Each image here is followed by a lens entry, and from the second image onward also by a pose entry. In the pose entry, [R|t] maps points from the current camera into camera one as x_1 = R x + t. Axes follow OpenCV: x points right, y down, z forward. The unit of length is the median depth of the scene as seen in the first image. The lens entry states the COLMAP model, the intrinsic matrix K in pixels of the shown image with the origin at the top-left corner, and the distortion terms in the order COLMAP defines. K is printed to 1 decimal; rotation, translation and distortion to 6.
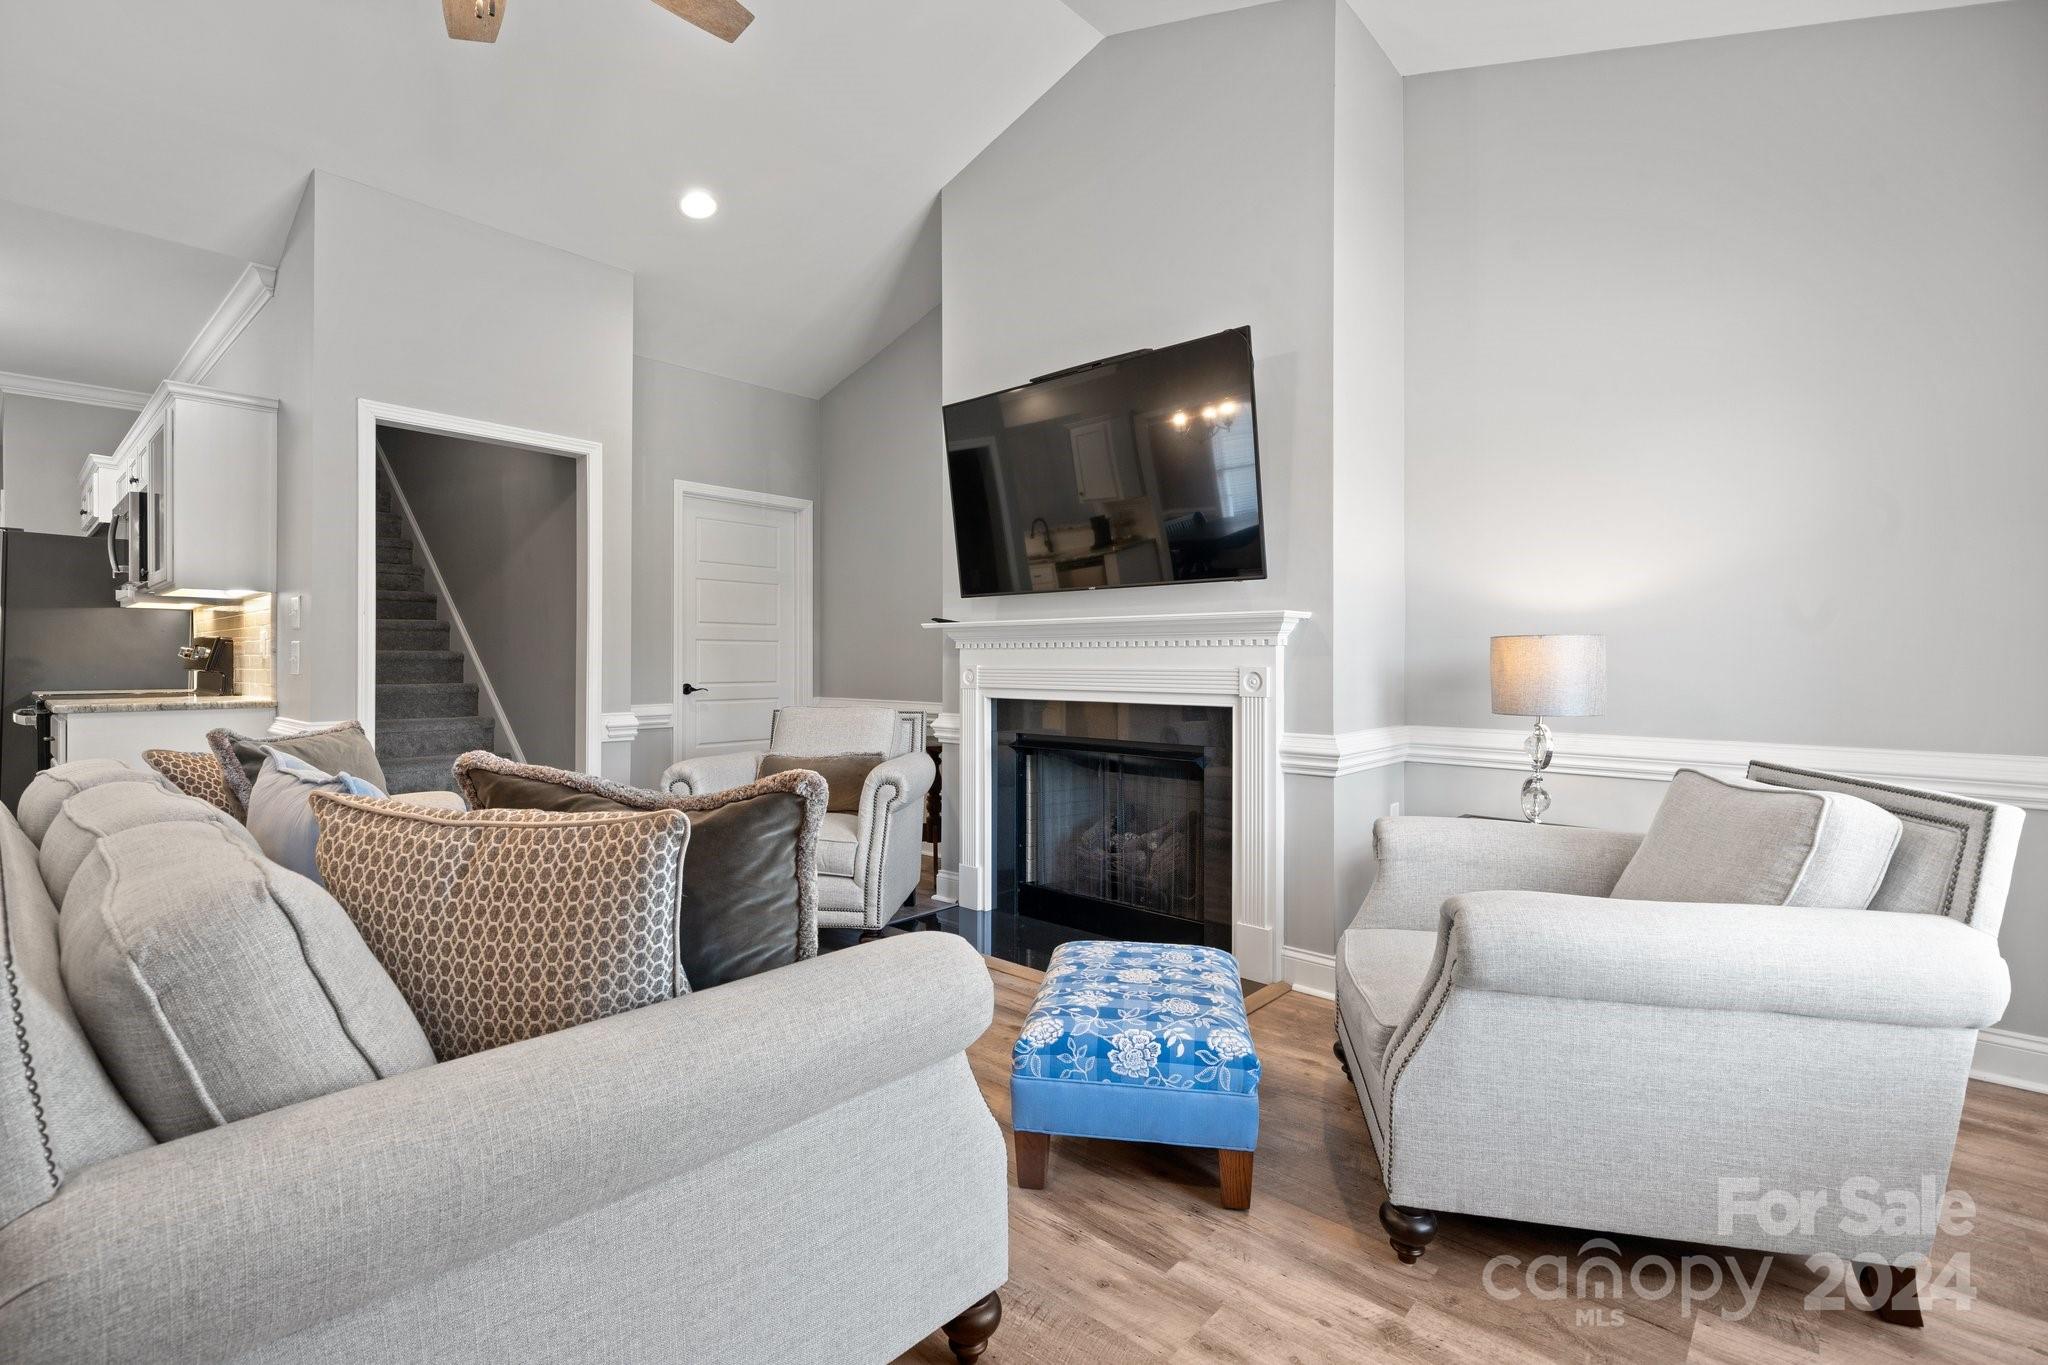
lens RADIAL K [[924.3, 0, 1036.0], [0, 924.3, 660.3], [0, 0, 1]] dist [-0.001319, -0.000772]
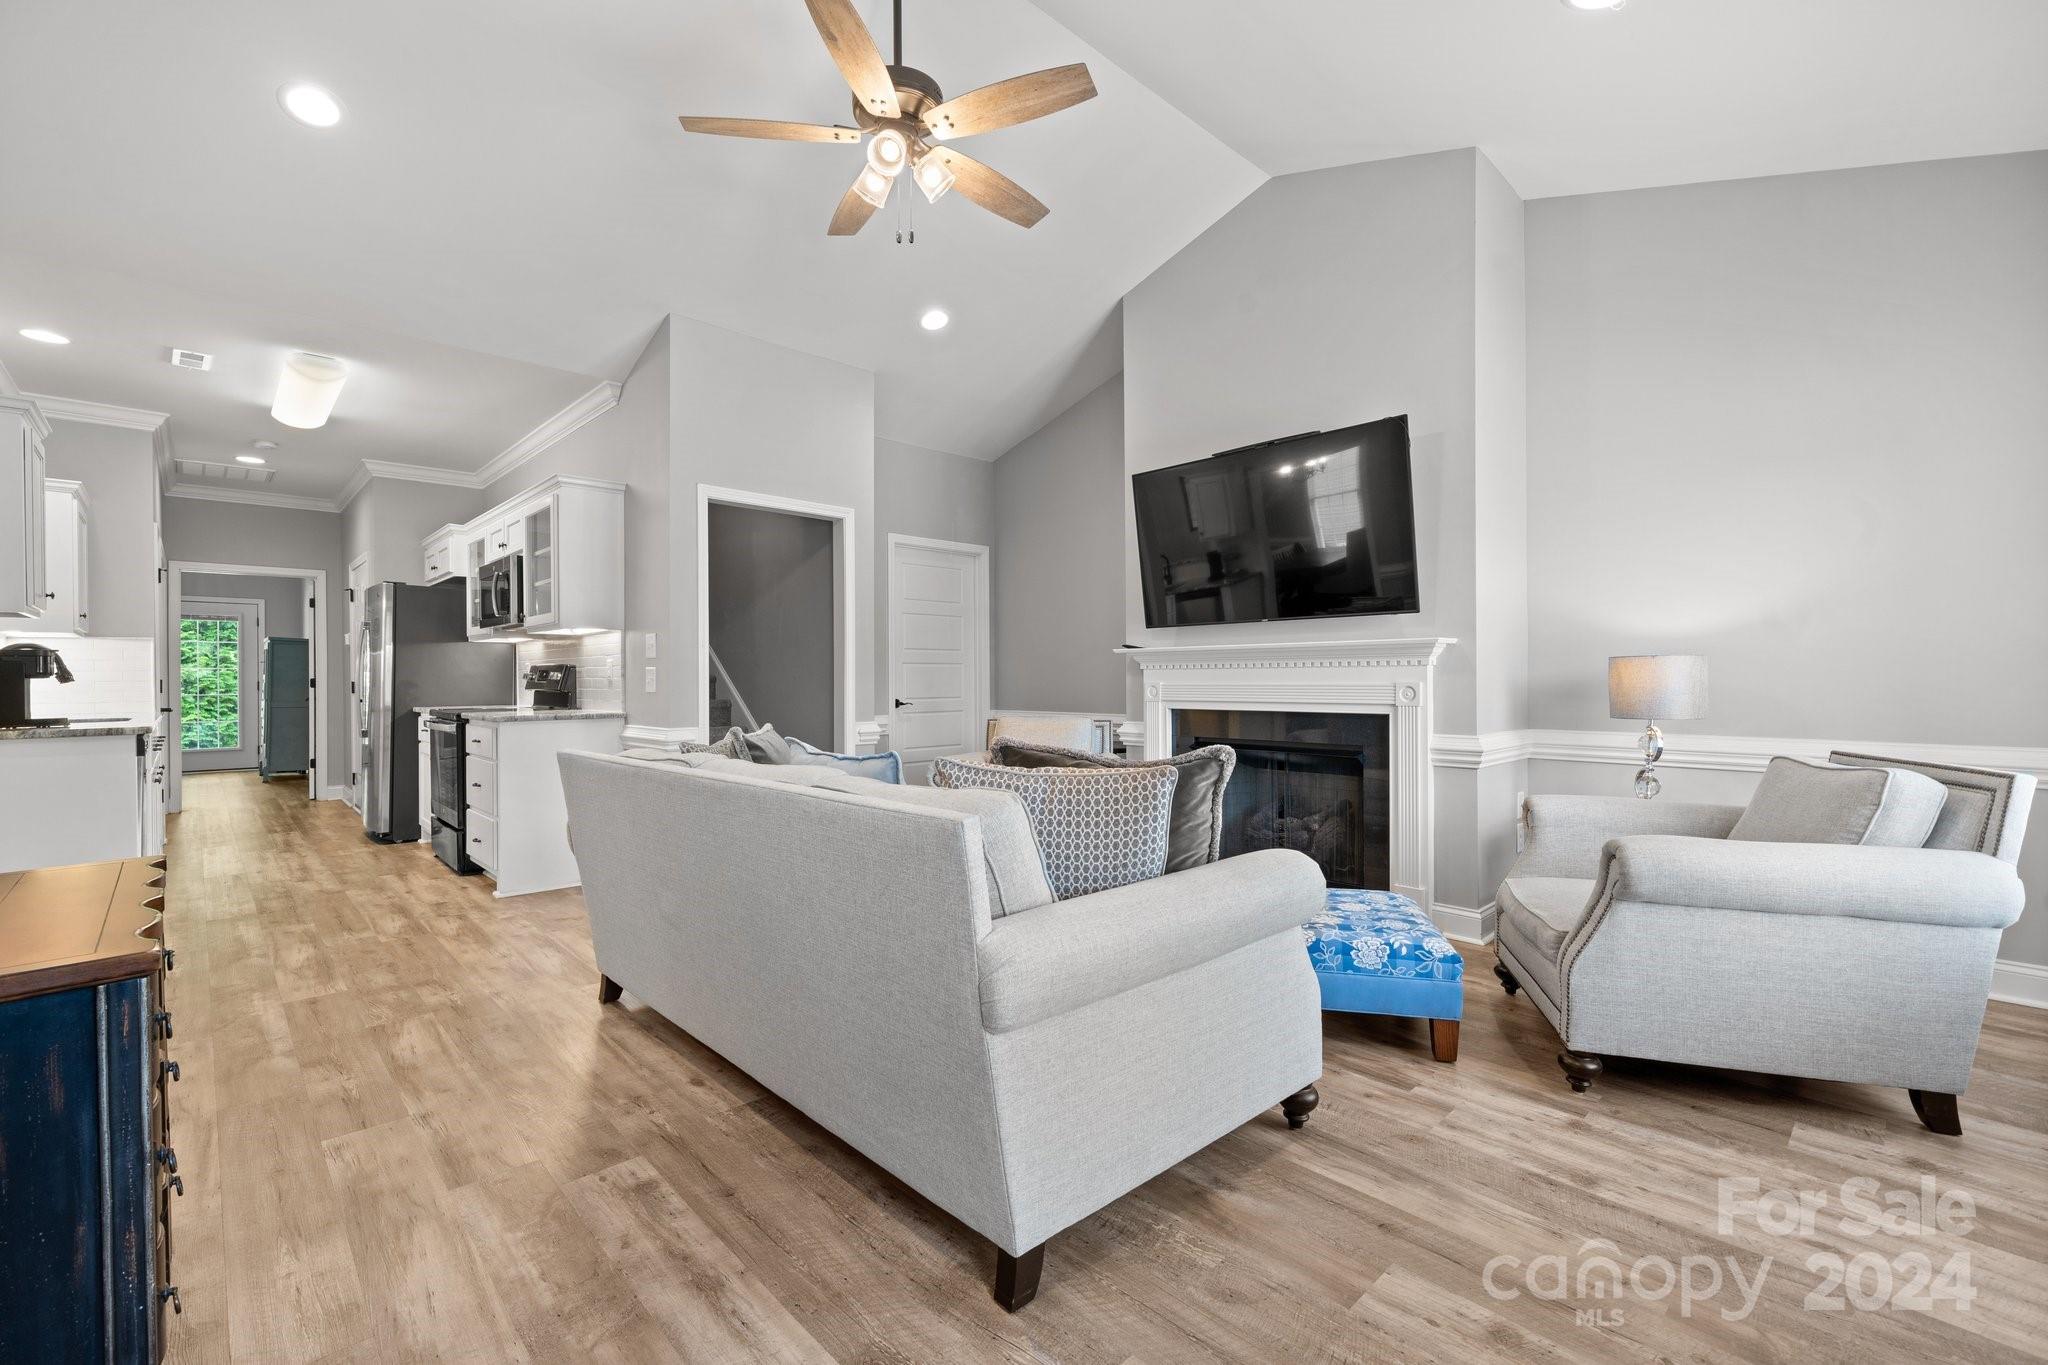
lens RADIAL K [[871.7, 0, 1024.0], [0, 871.7, 682.5], [0, 0, 1]] dist [-0.003455, 0.000043]
pose [[0.996214, -0.006165, -0.086721, -0.297414], [0.006560, 0.999969, 0.004274, -0.001904], [0.086692, -0.004827, 0.996223, -0.374760]]
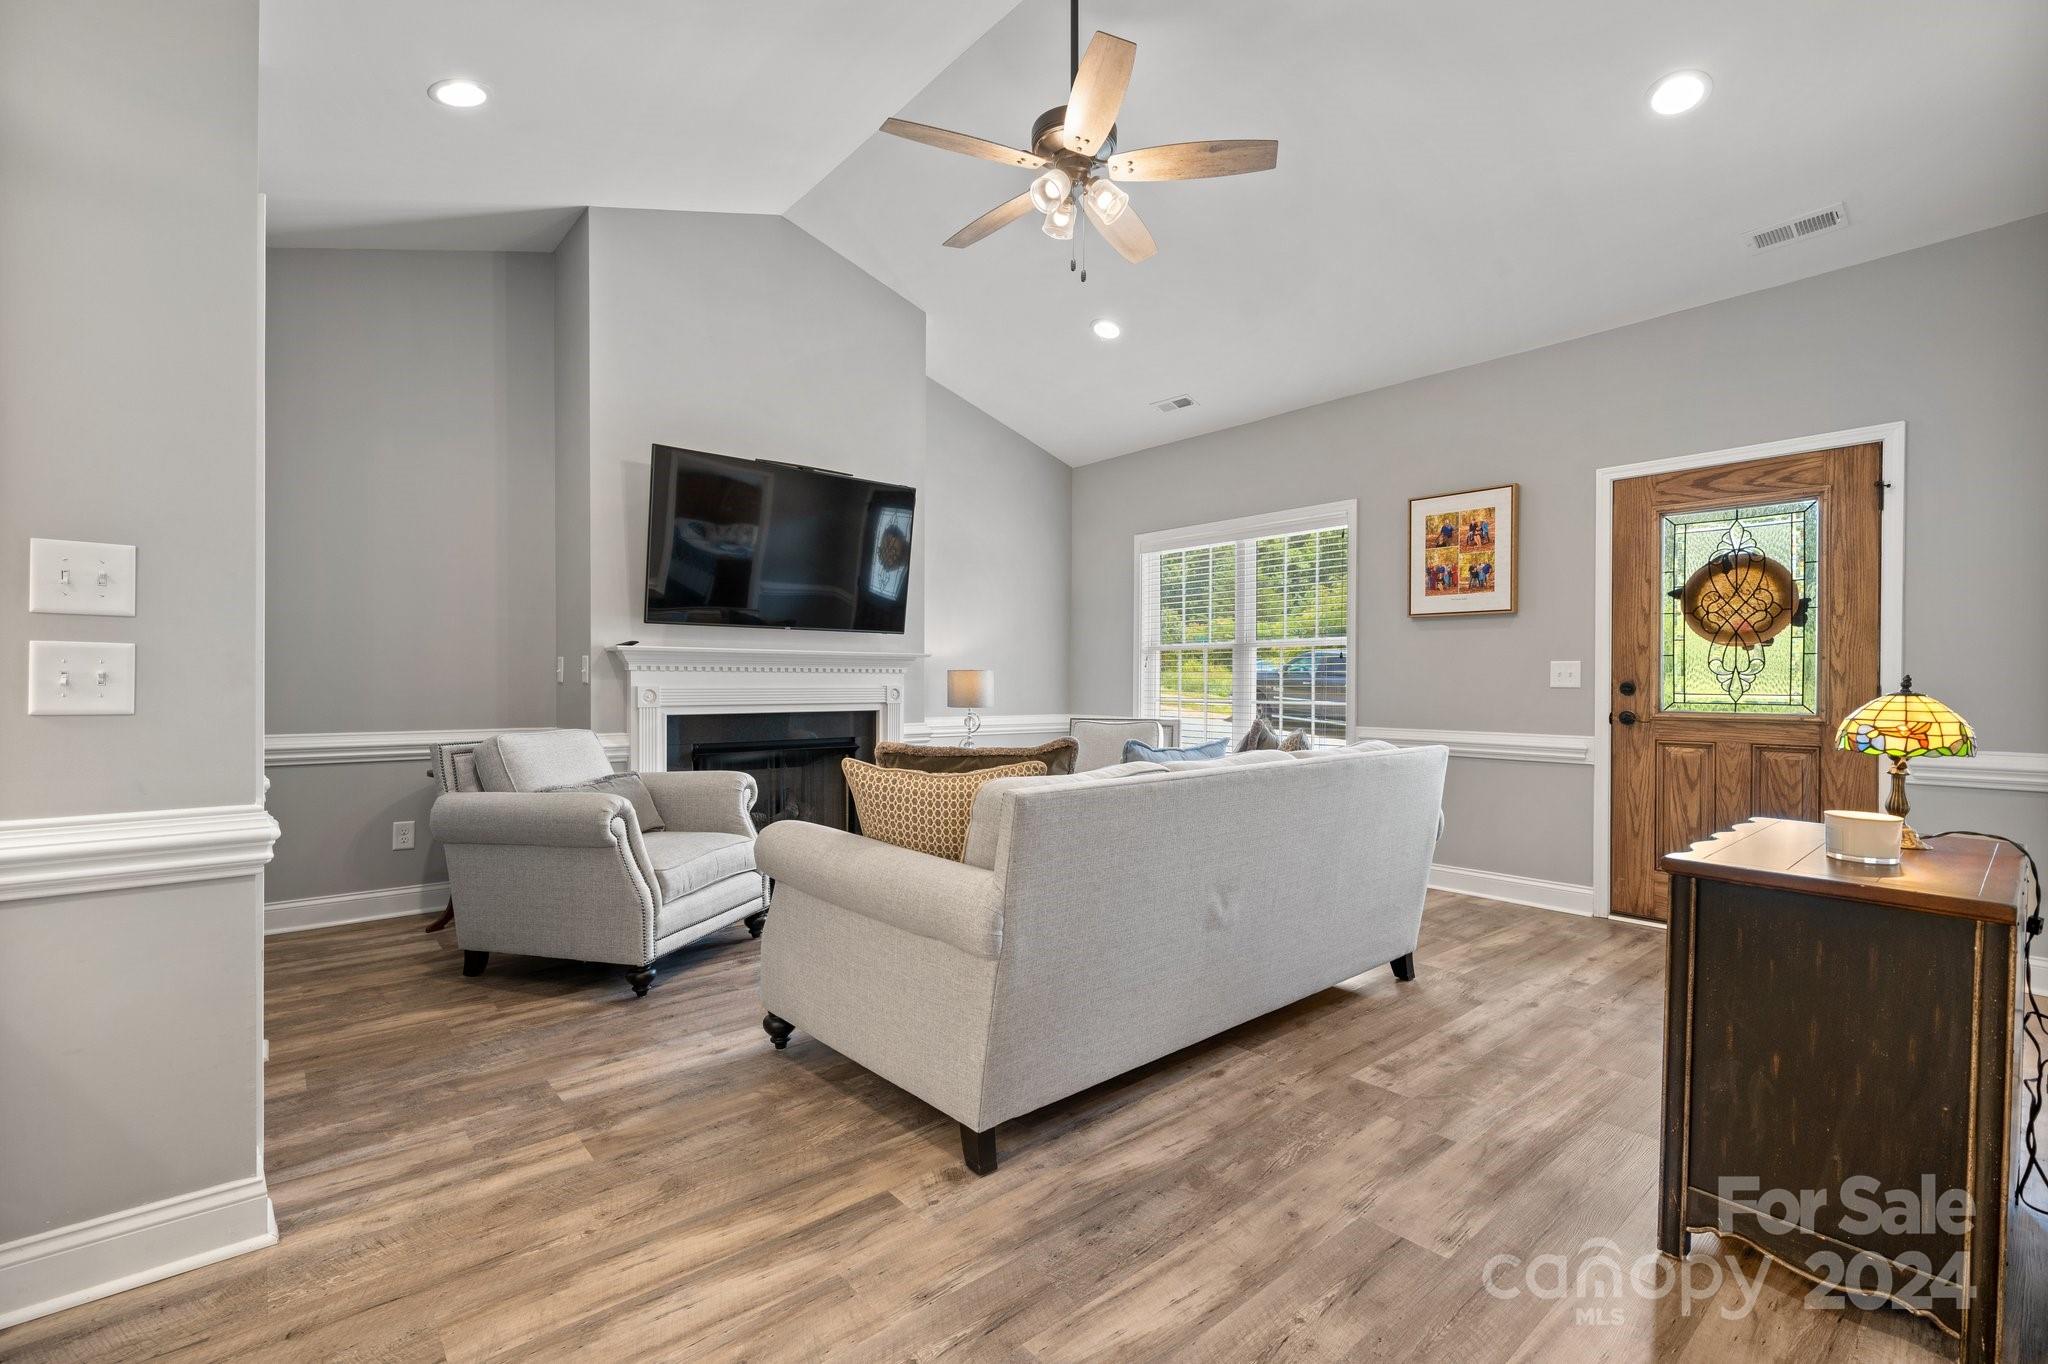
lens RADIAL K [[904.9, 0, 1005.5], [0, 904.9, 686.7], [0, 0, 1]] dist [0.001448, 0.000109]
pose [[0.143678, -0.006589, 0.989603, -2.191961], [-0.001722, 0.999975, 0.006908, -0.004001], [-0.989623, -0.002697, 0.143663, 0.915484]]
